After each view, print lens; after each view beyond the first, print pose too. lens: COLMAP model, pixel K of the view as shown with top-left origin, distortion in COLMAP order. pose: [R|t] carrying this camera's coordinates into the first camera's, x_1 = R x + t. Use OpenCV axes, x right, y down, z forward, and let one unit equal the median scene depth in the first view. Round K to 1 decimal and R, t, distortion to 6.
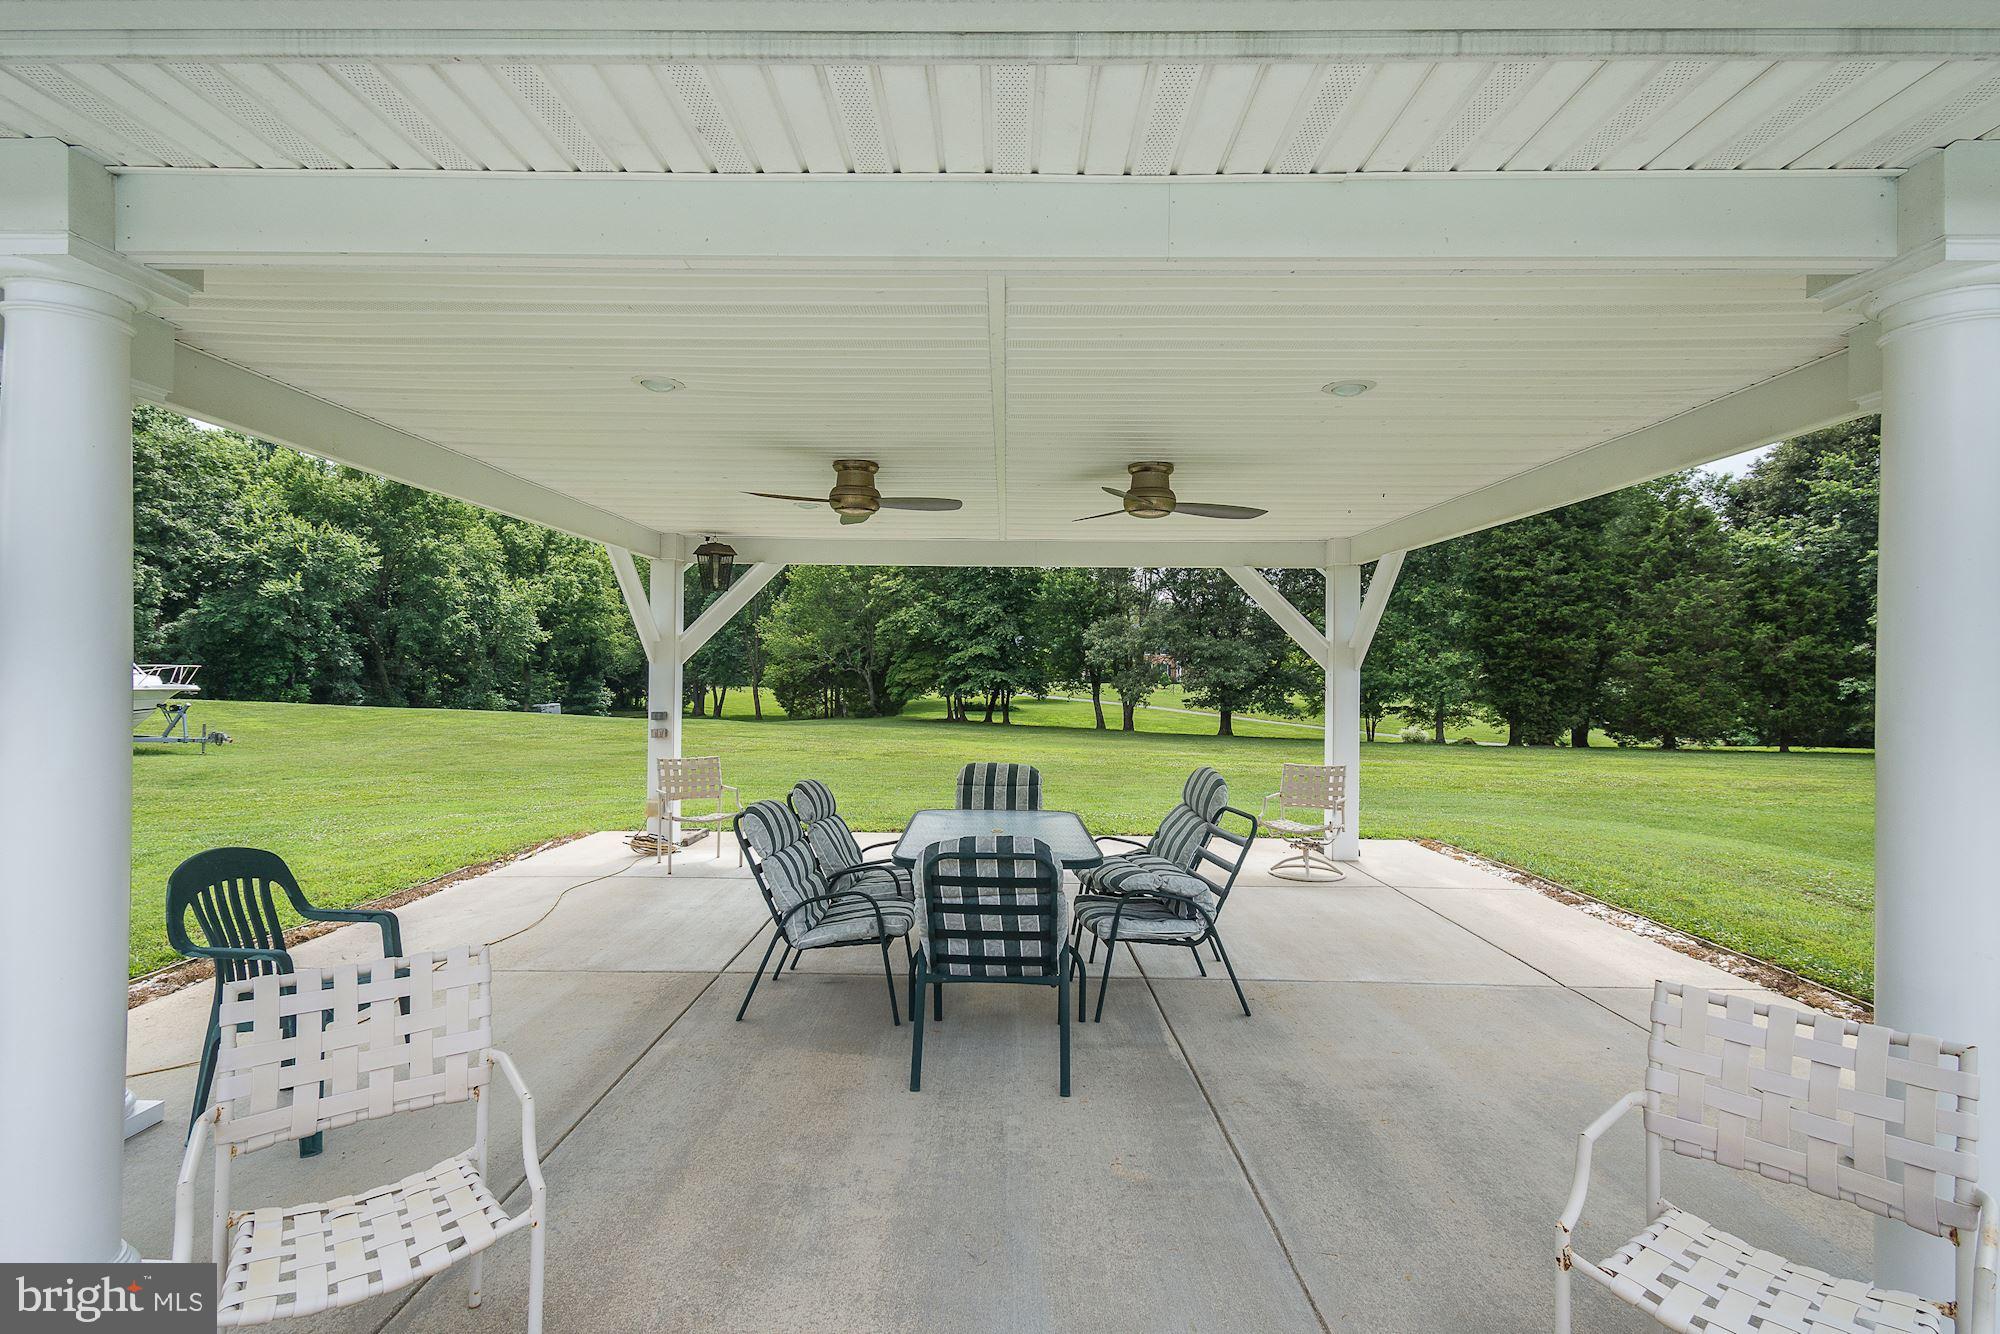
lens RADIAL K [[879.1, 0, 1005.8], [0, 879.1, 662.9], [0, 0, 1]] dist [0.017654, -0.008164]
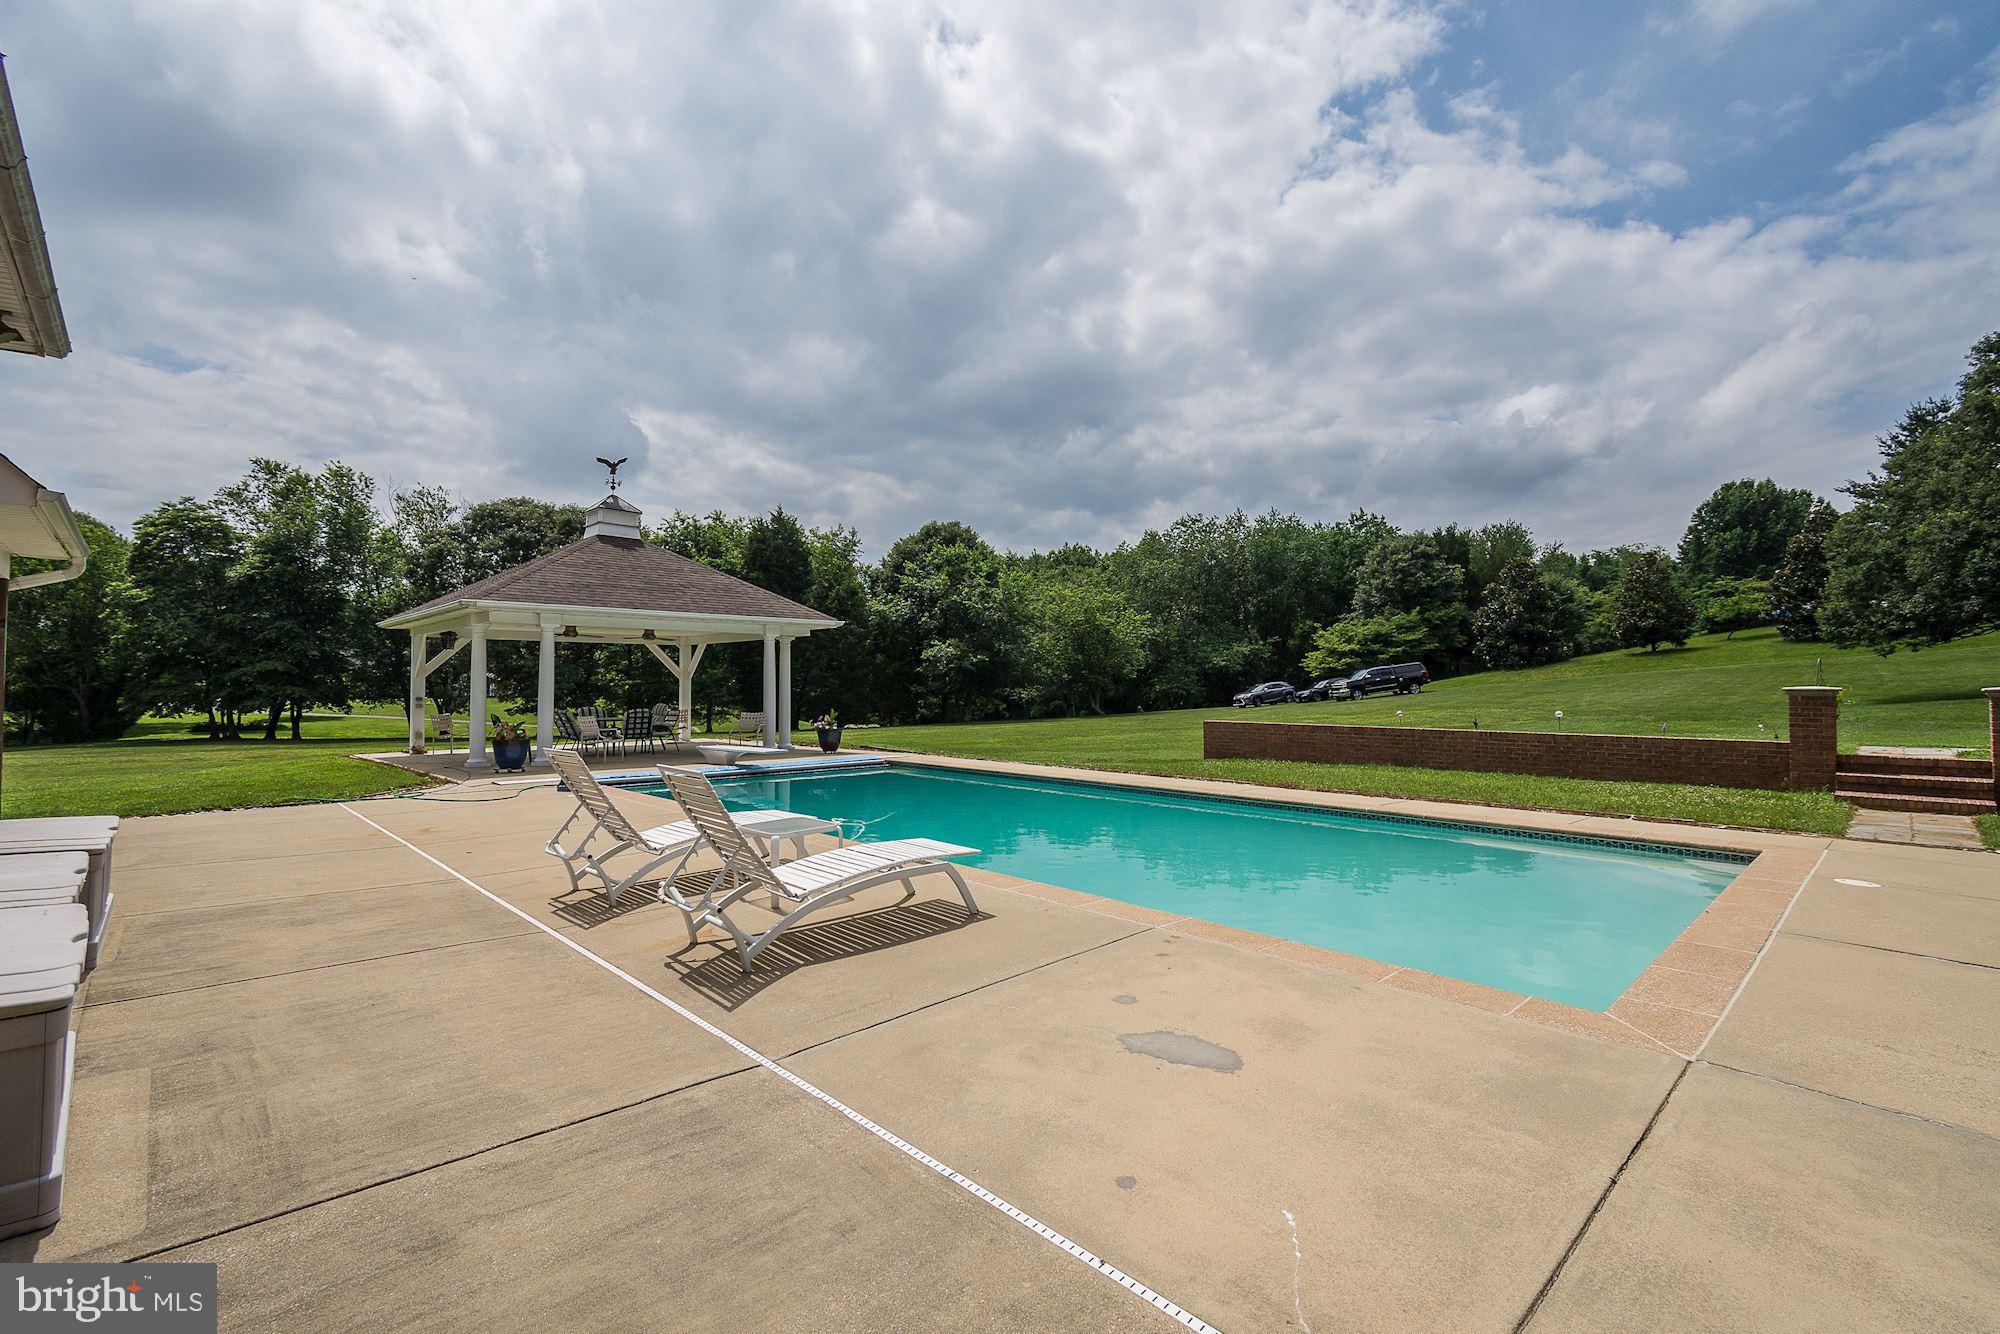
lens RADIAL K [[879.1, 0, 1005.8], [0, 879.1, 662.9], [0, 0, 1]] dist [0.017654, -0.008164]
pose [[0.707743, 0.006910, 0.706436, -0.189949], [0.004693, 0.999884, -0.014482, 0.000829], [-0.706454, 0.013565, 0.707629, -0.375126]]
